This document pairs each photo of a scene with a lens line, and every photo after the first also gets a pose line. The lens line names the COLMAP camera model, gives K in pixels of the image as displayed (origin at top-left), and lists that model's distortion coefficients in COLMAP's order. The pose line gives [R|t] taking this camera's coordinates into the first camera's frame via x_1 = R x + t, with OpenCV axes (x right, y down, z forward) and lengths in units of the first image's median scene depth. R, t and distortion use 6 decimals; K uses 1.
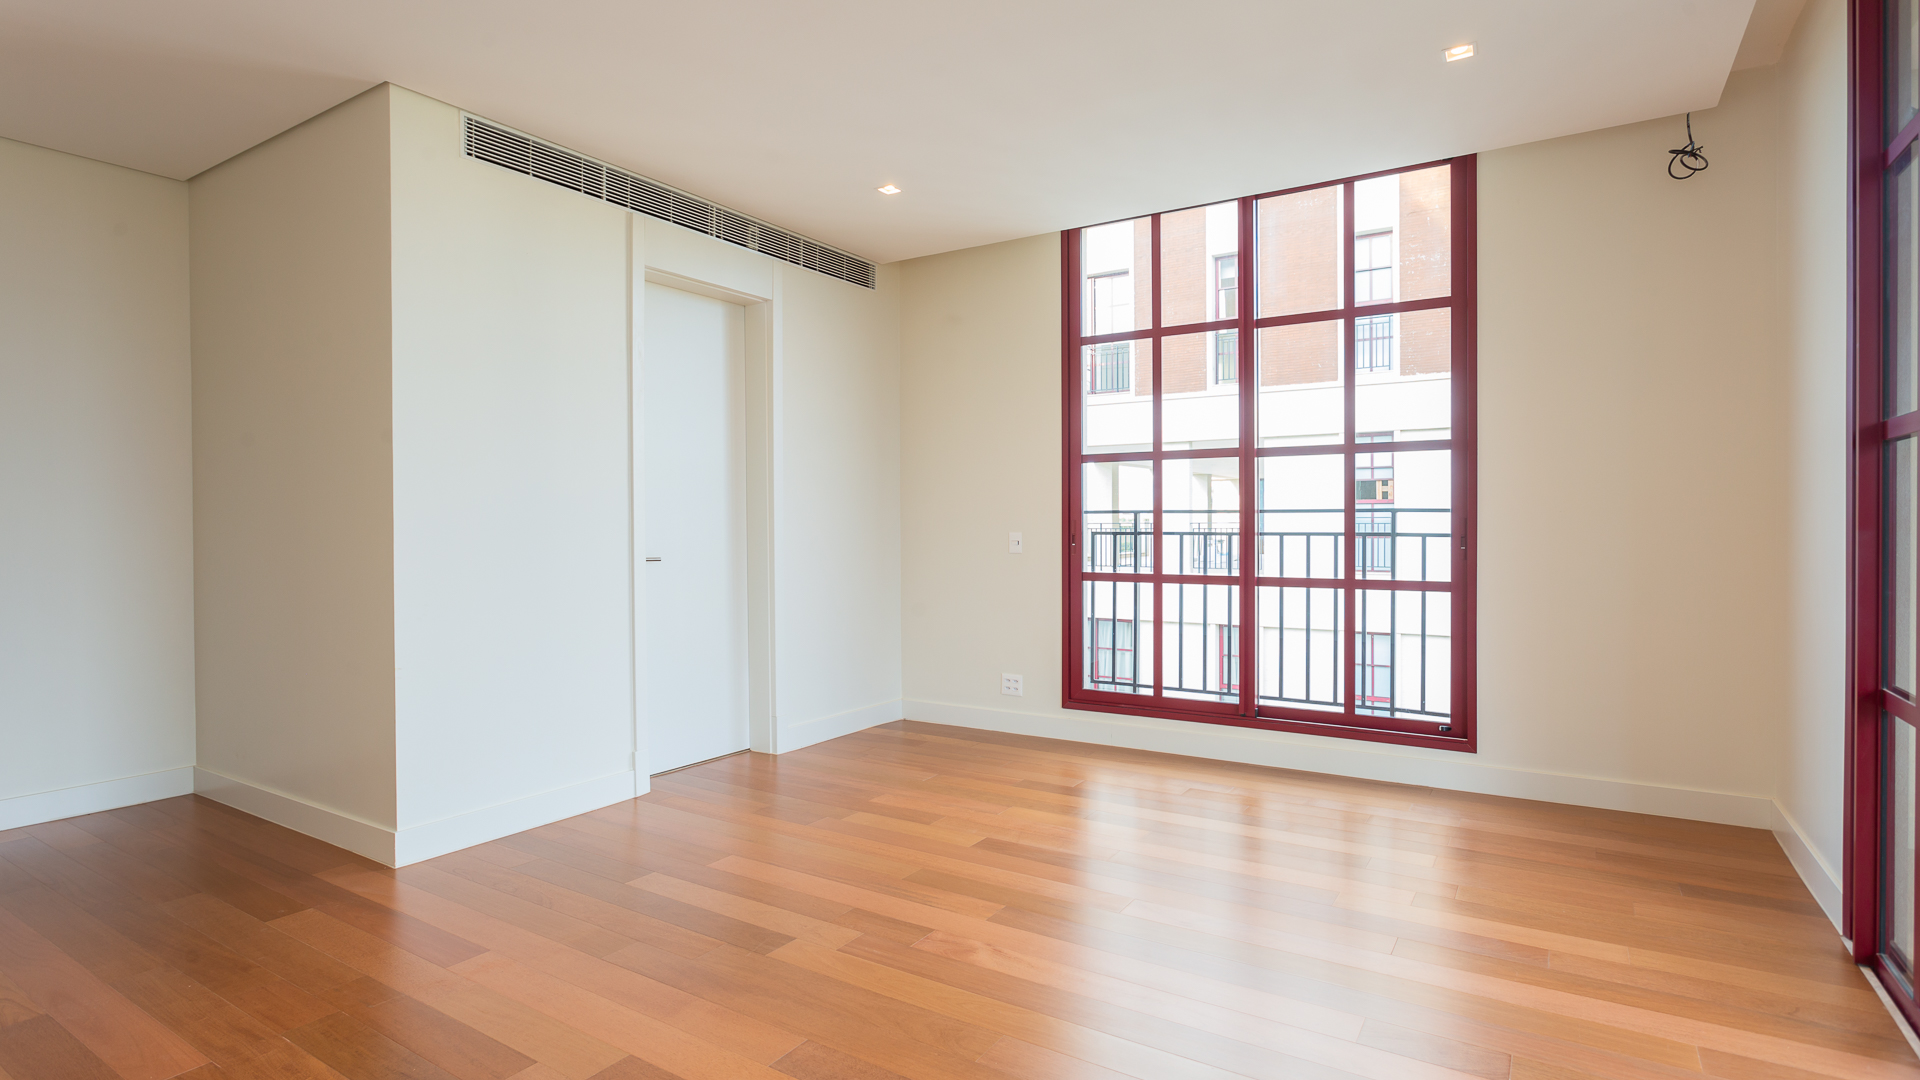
lens RADIAL K [[932.9, 0, 960.0], [0, 932.9, 540.0], [0, 0, 1]] dist [-0.023503, 0.000181]
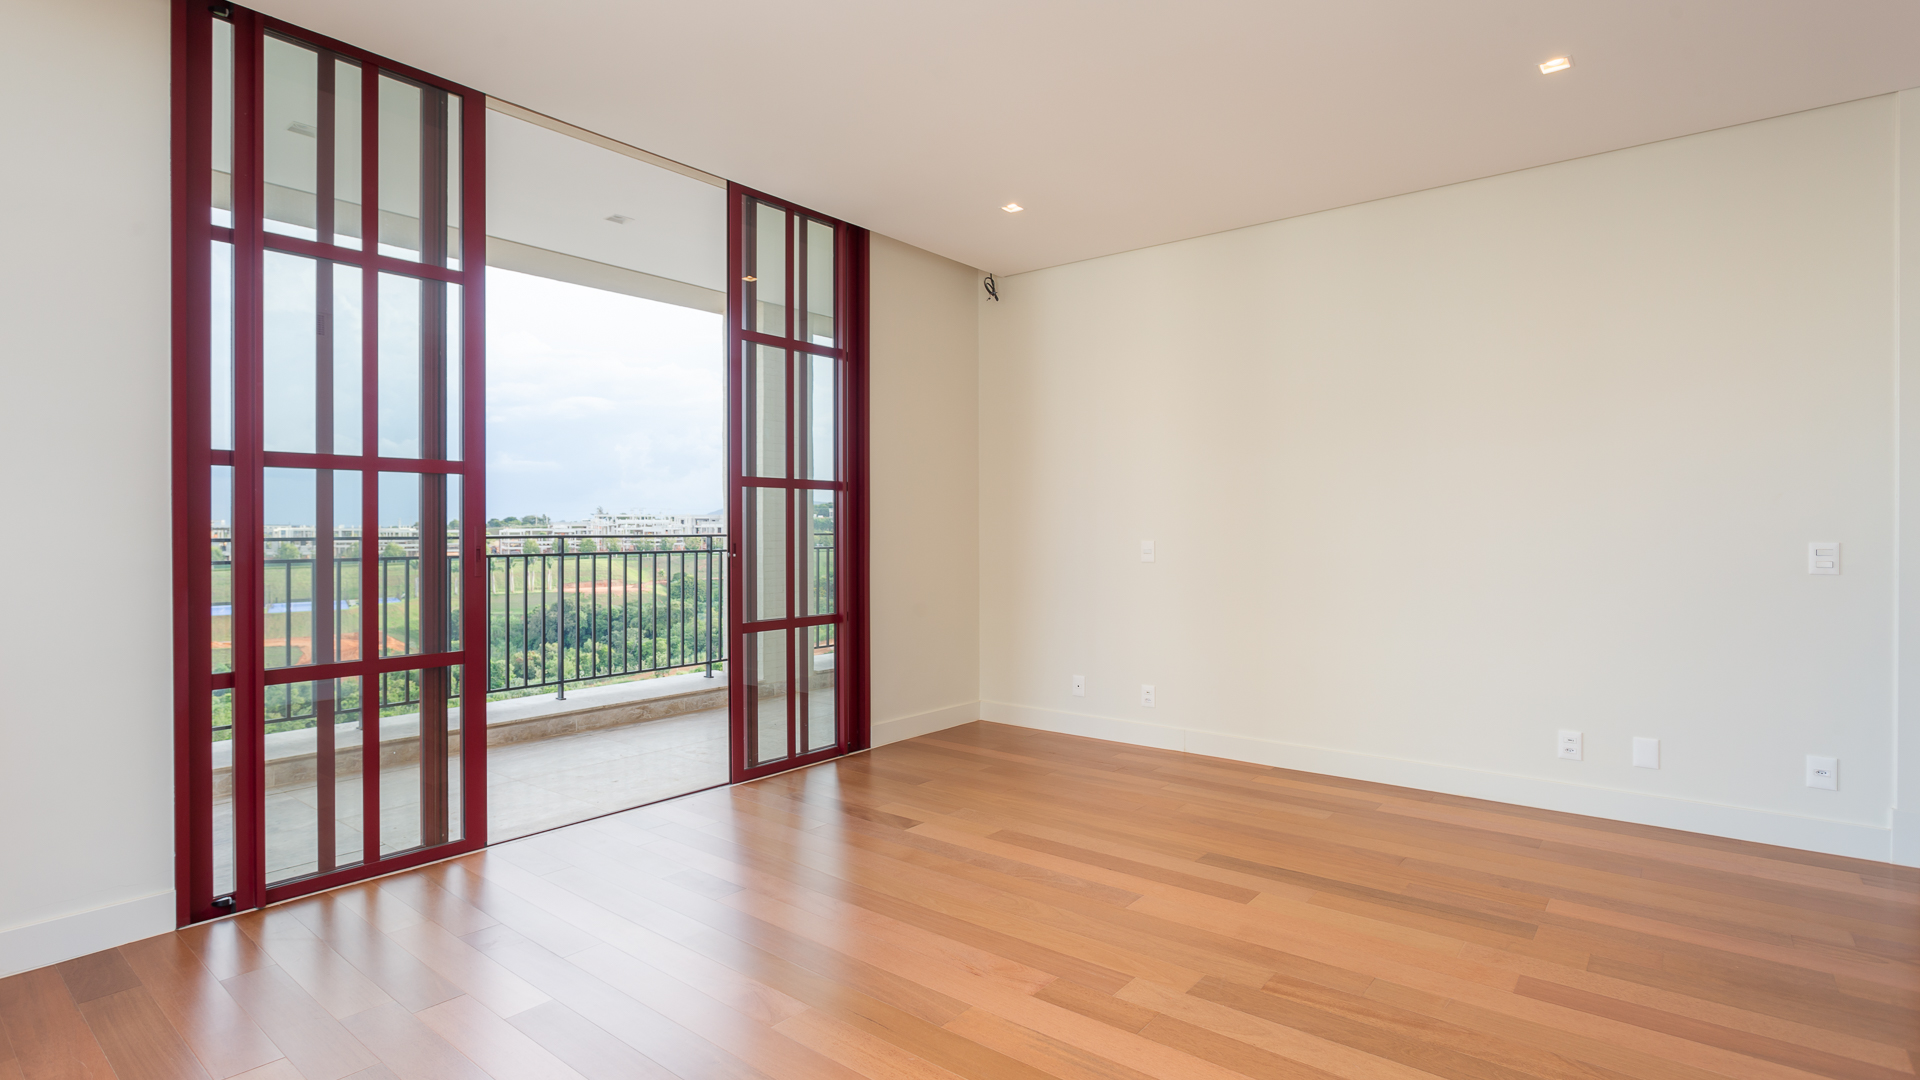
lens RADIAL K [[921.2, 0, 986.5], [0, 921.2, 532.0], [0, 0, 1]] dist [0.033810, 0.000150]
pose [[-0.996323, 0.008461, 0.085253, -0.036702], [0.009823, 0.999831, 0.015564, -0.015194], [-0.085107, 0.016344, -0.996238, 1.098124]]
